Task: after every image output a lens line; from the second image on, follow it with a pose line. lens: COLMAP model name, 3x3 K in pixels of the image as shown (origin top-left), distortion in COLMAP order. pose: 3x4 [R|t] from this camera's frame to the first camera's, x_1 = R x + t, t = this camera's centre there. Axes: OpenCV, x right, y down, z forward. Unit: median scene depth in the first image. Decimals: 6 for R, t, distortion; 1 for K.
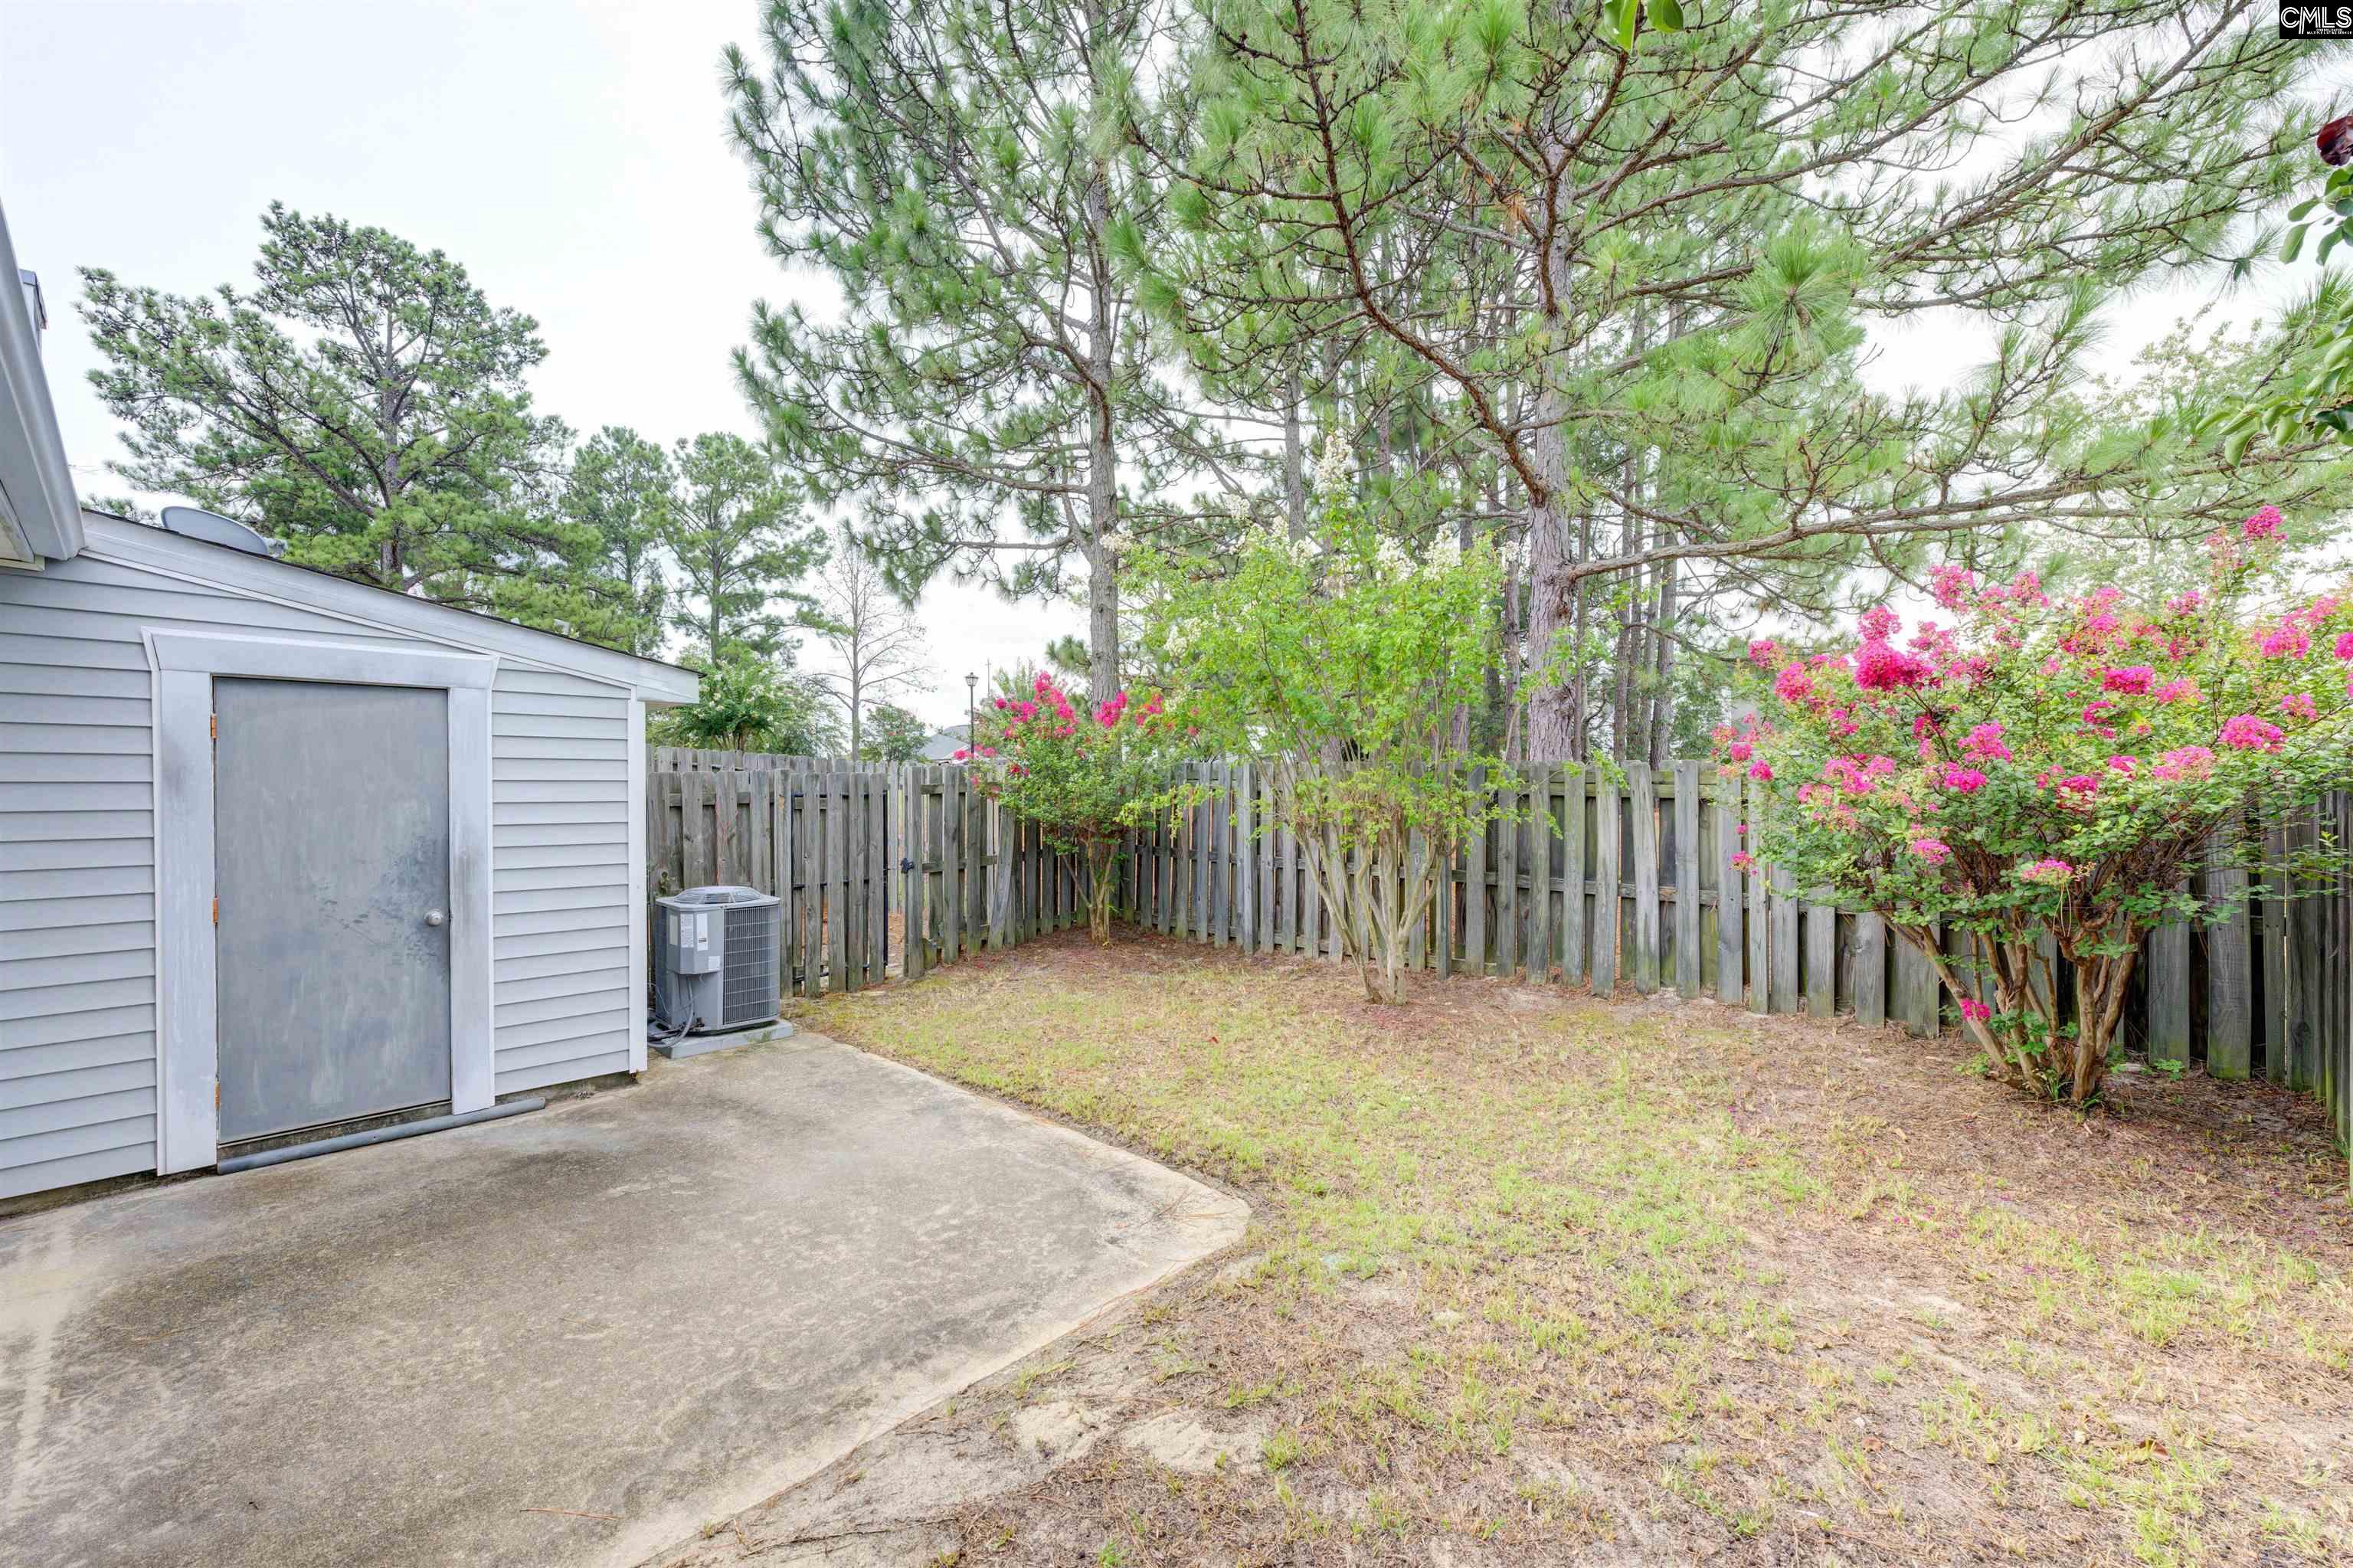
lens RADIAL K [[929.3, 0, 1178.3], [0, 929.3, 782.8], [0, 0, 1]] dist [0.000222, 0.000262]
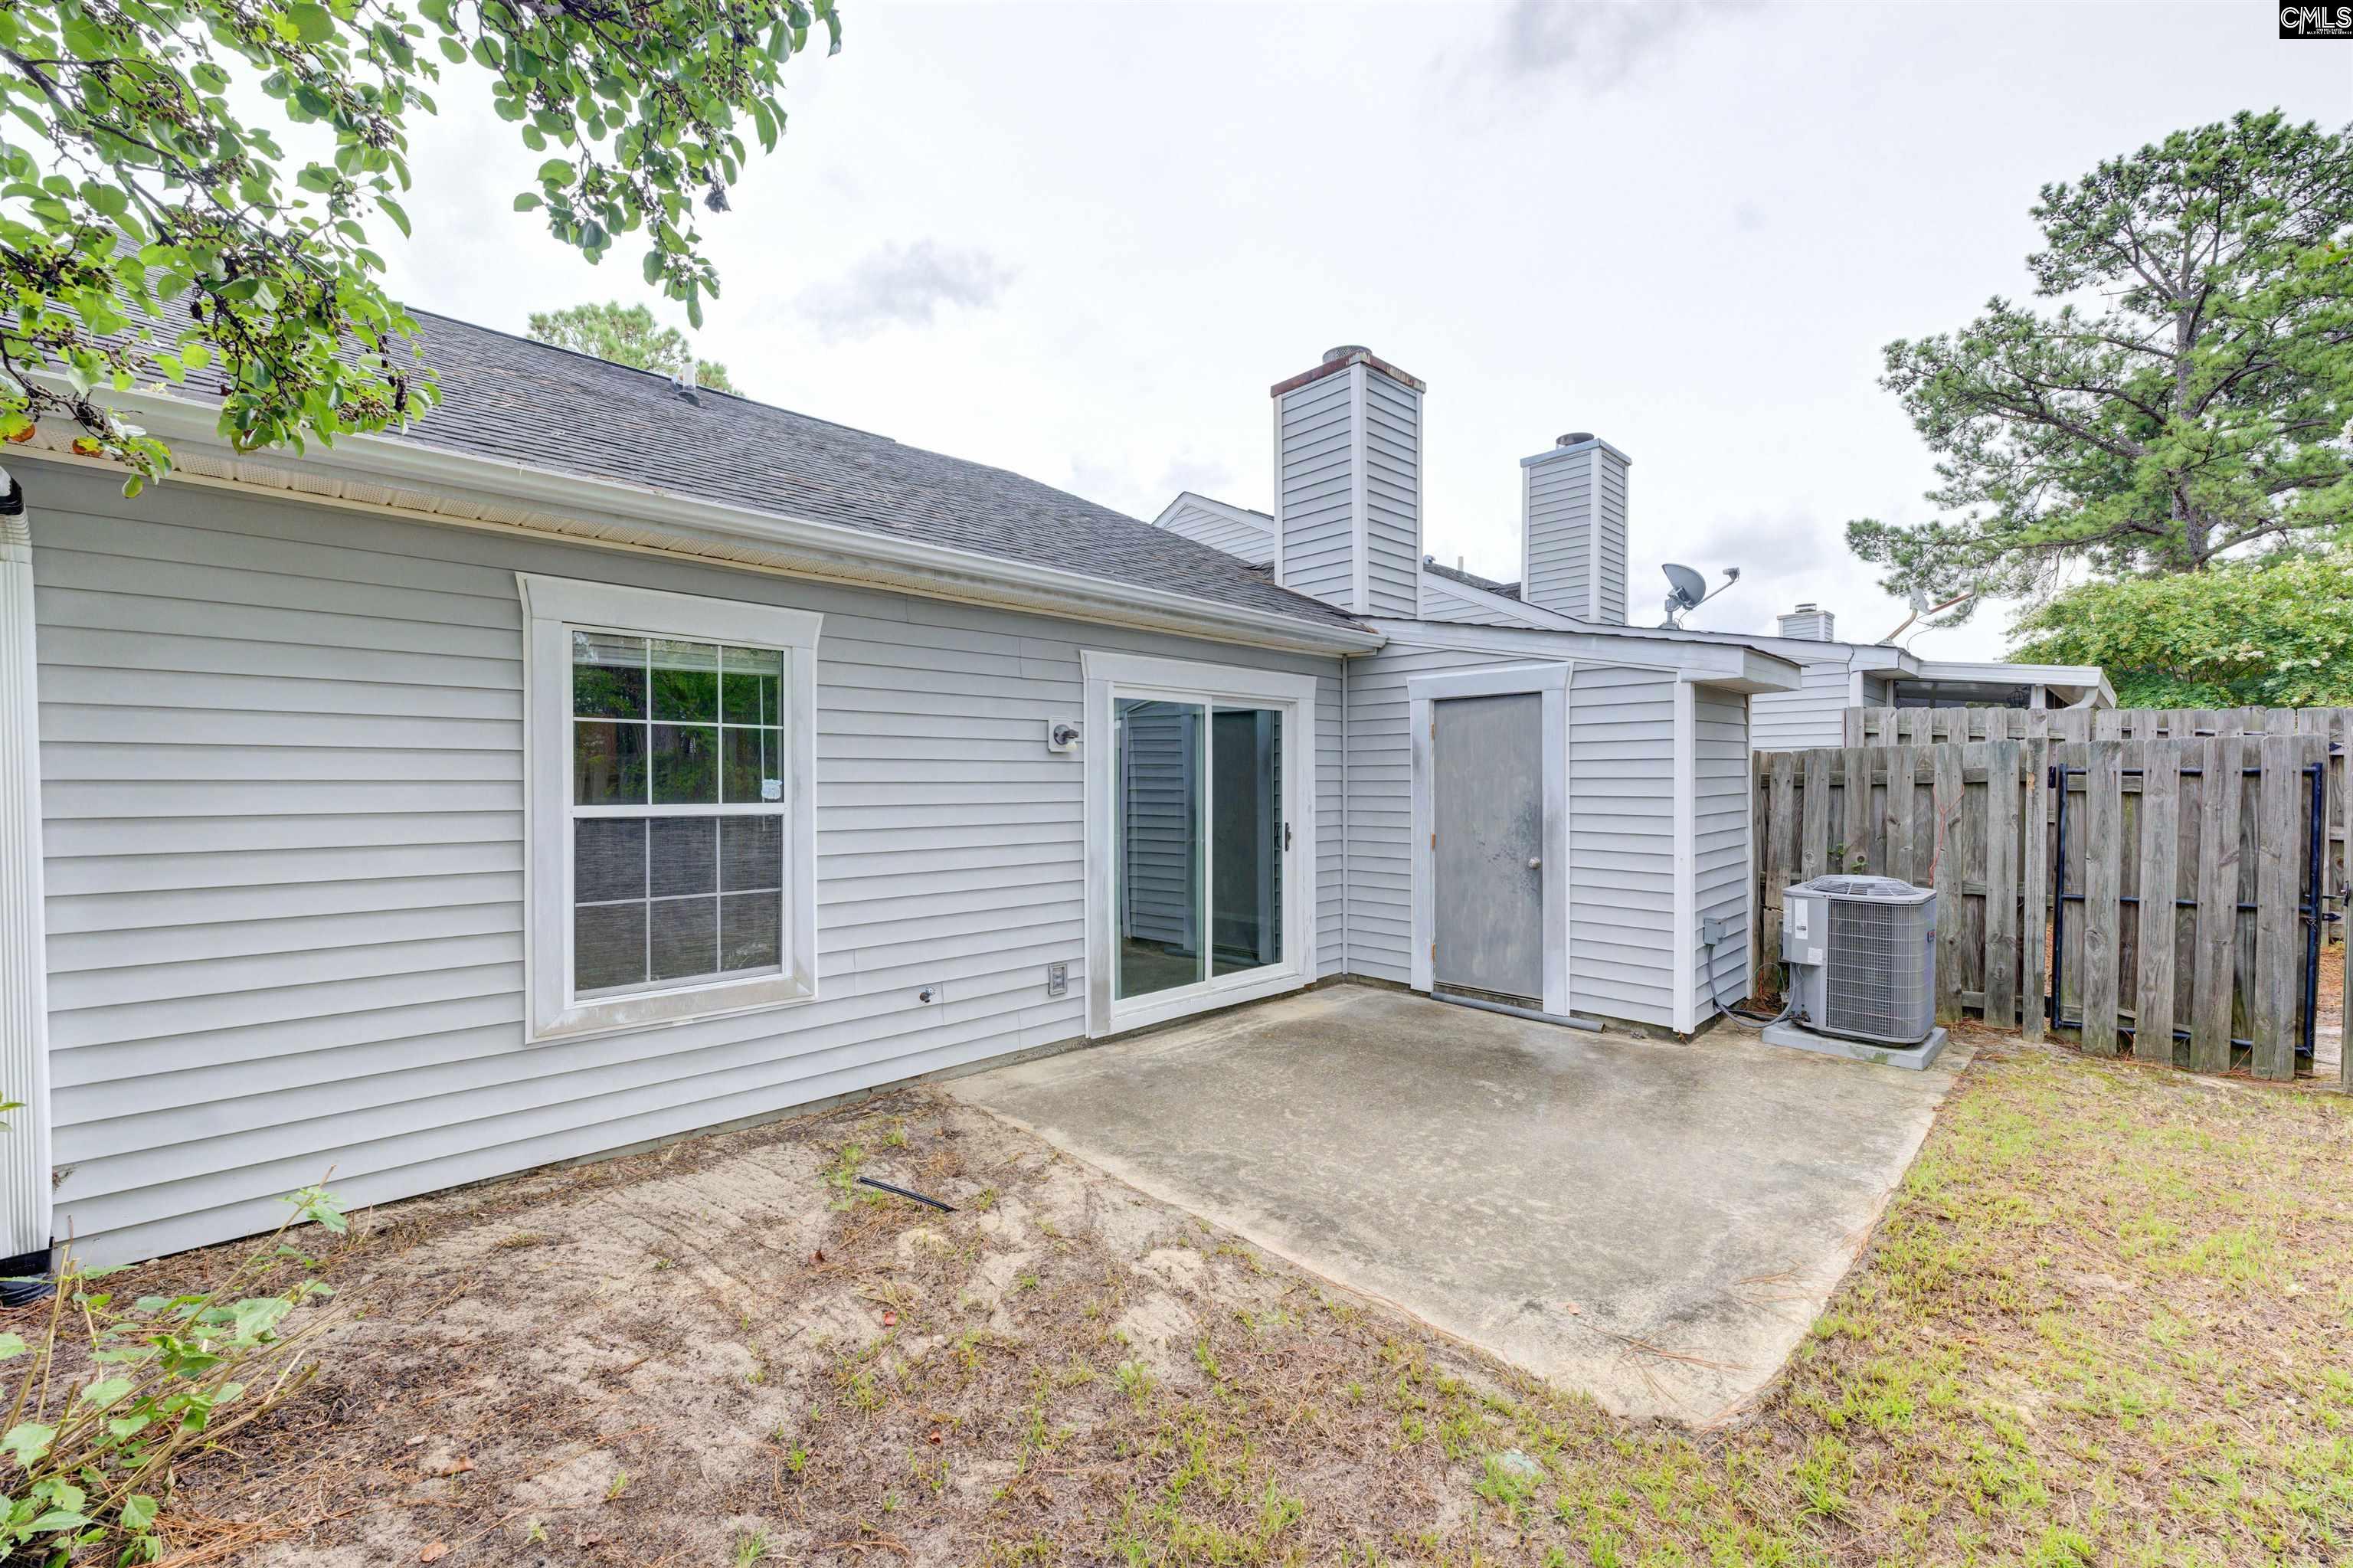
lens RADIAL K [[952.1, 0, 1185.5], [0, 952.1, 790.7], [0, 0, 1]] dist [0.000345, 0.000396]
pose [[-0.051644, 0.016819, -0.998524, 0.605522], [0.013881, 0.999774, 0.016122, 0.011165], [0.998569, -0.013028, -0.051866, 0.568867]]
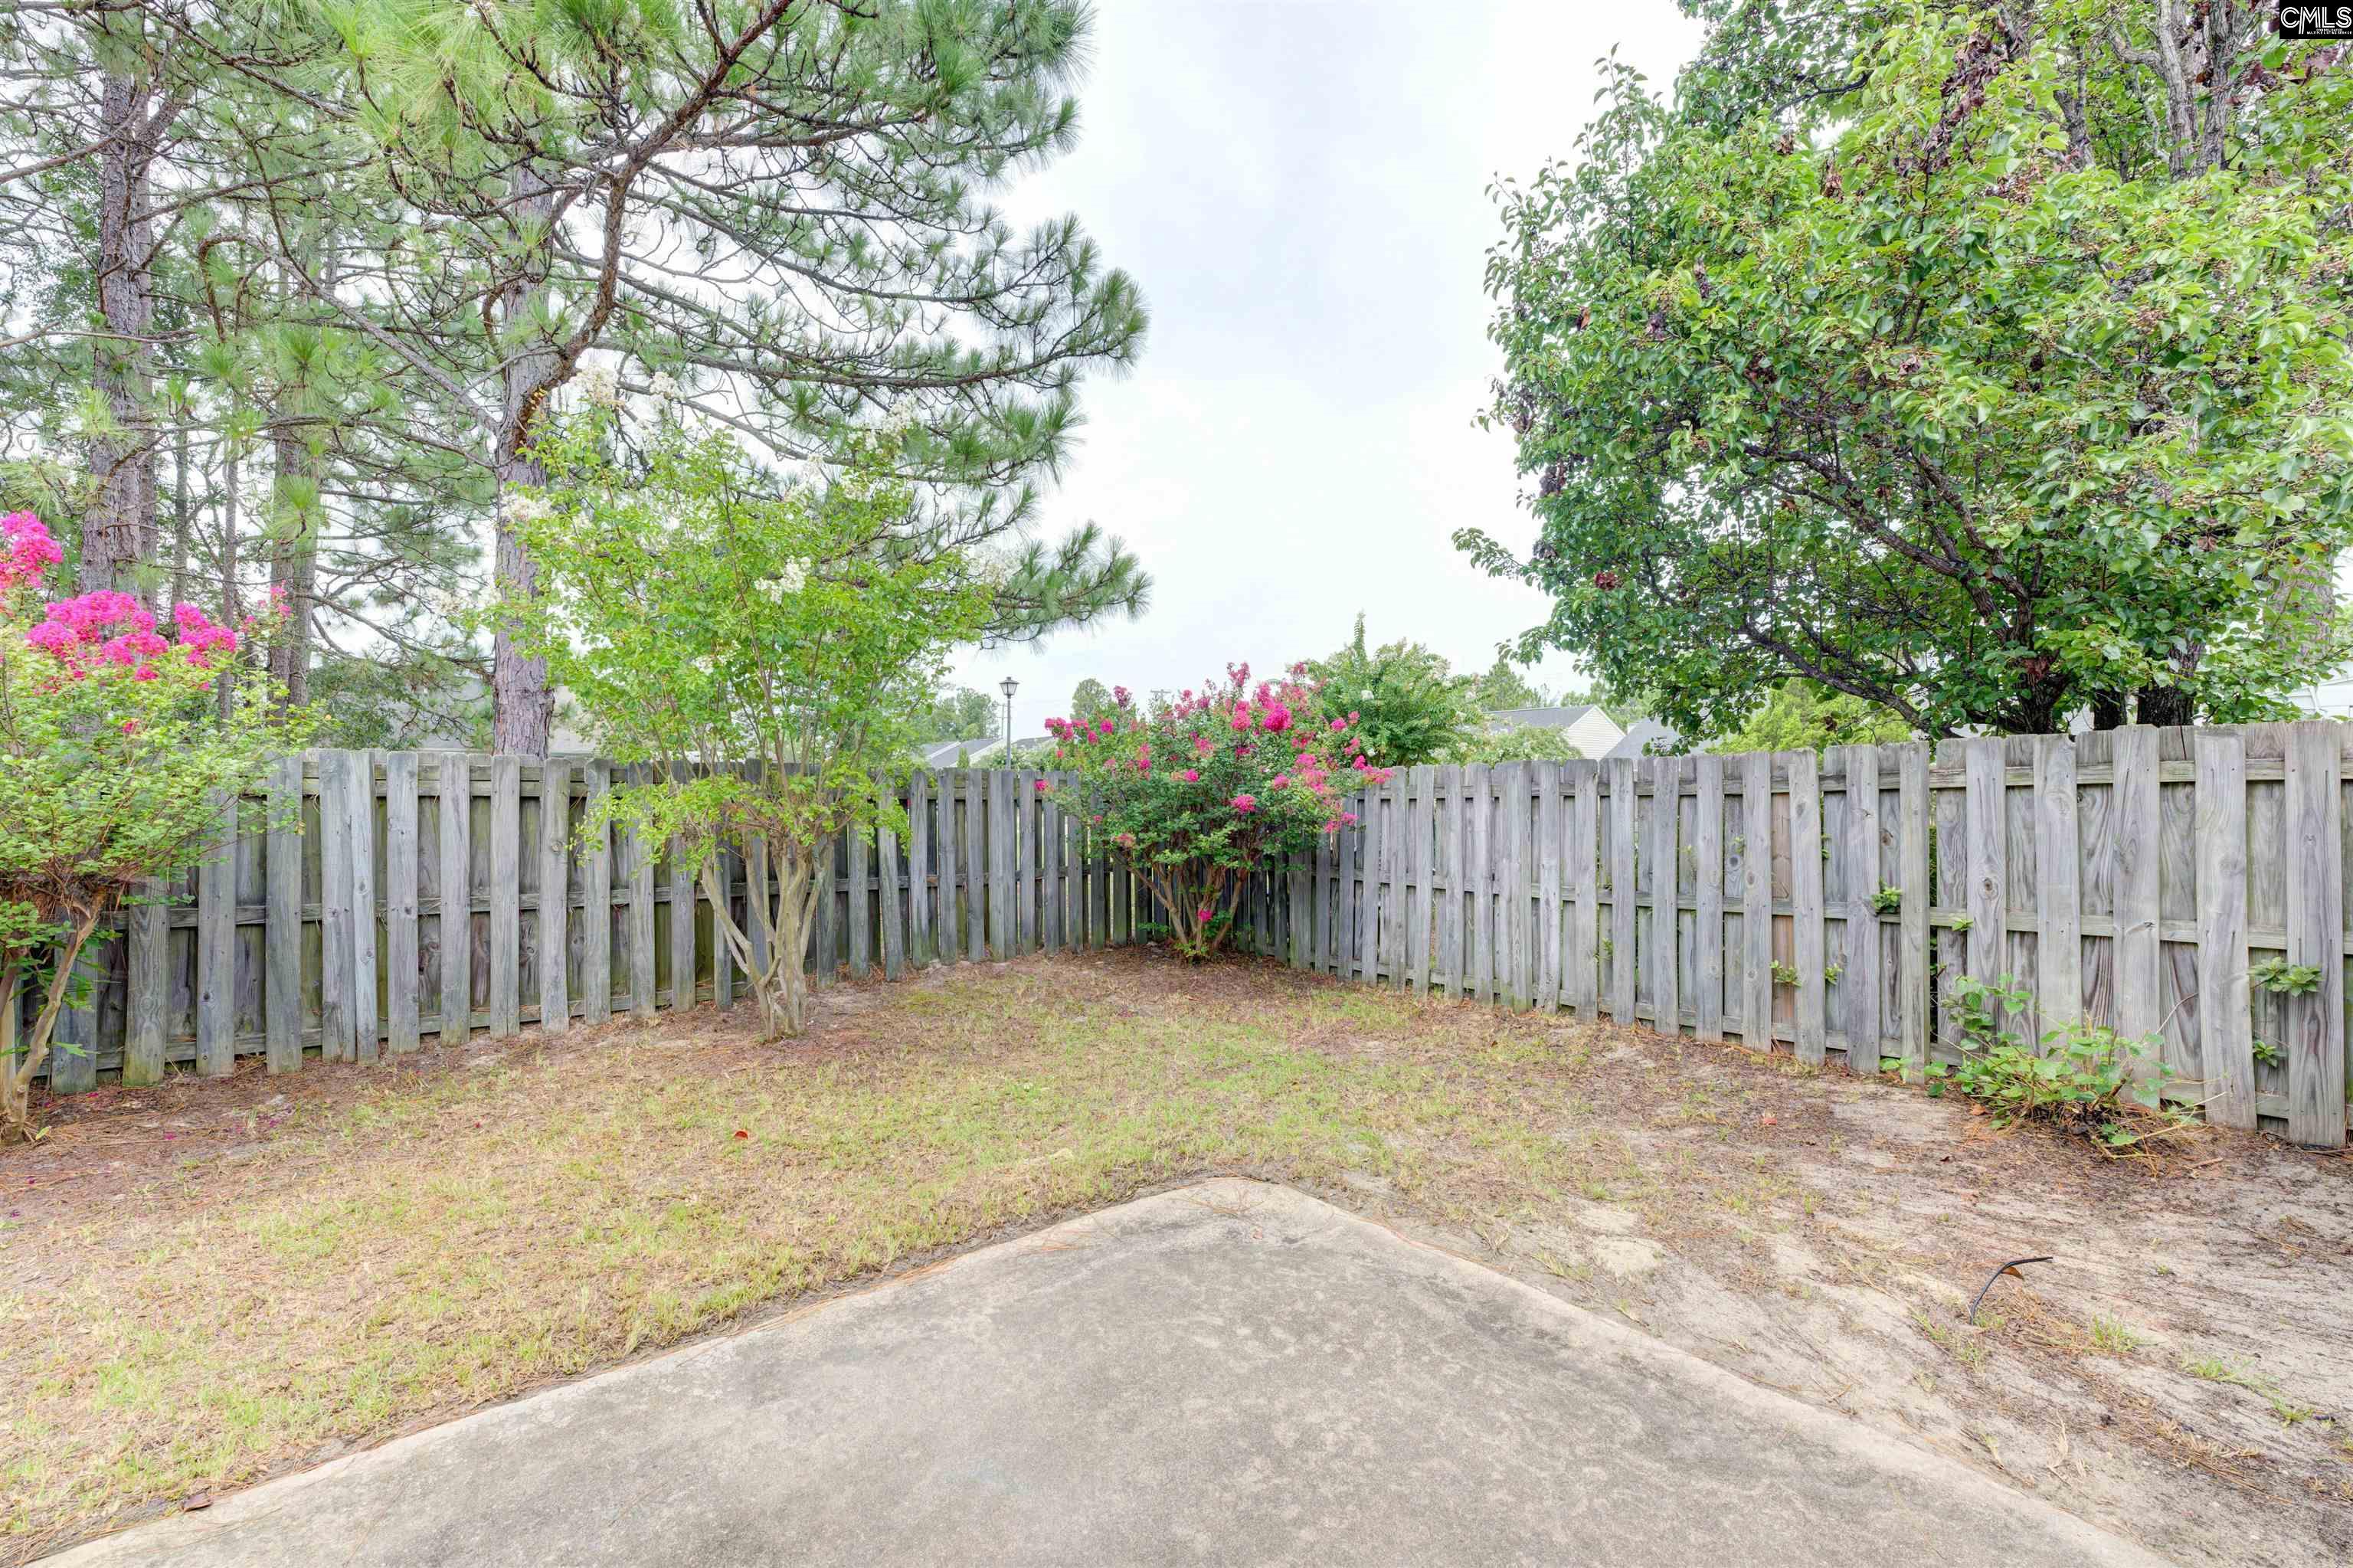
lens RADIAL K [[914.9, 0, 1140.5], [0, 914.9, 788.8], [0, 0, 1]] dist [-0.002089, -0.000045]
pose [[0.187035, 0.006075, 0.982335, -0.811503], [0.001441, 0.999978, -0.006458, 0.014938], [-0.982352, 0.002624, 0.187022, 0.748749]]
